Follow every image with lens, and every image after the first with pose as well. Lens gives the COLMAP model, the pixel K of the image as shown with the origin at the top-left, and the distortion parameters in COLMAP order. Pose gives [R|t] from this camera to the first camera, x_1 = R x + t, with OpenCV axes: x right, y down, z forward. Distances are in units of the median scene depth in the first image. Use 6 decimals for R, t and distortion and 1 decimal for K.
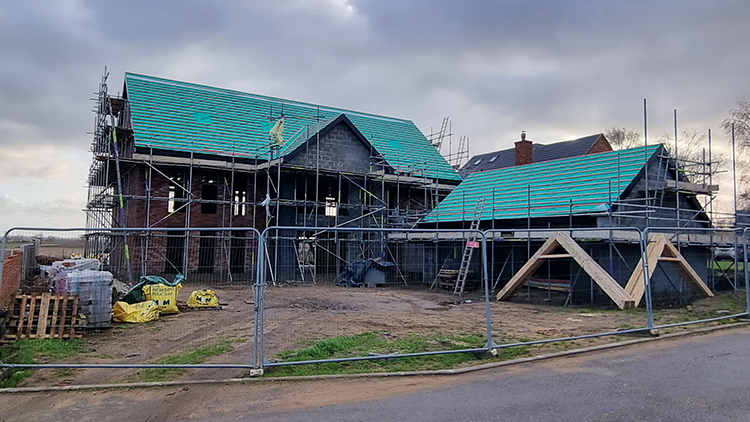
lens RADIAL K [[545.7, 0, 382.5], [0, 545.7, 208.8], [0, 0, 1]] dist [0.005429, 0.003270]
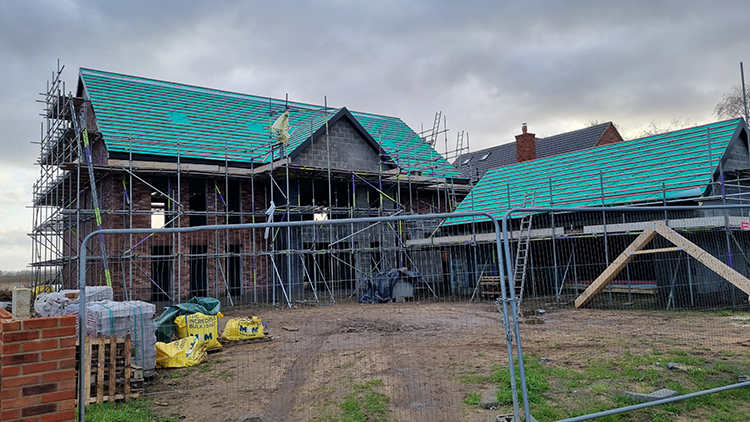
lens RADIAL K [[562.3, 0, 367.7], [0, 562.3, 216.4], [0, 0, 1]] dist [0.044371, -0.006051]
pose [[0.995546, -0.051417, 0.079022, -0.134787], [0.052160, 0.998612, -0.007372, 0.011717], [-0.078534, 0.011461, 0.996846, 0.110826]]
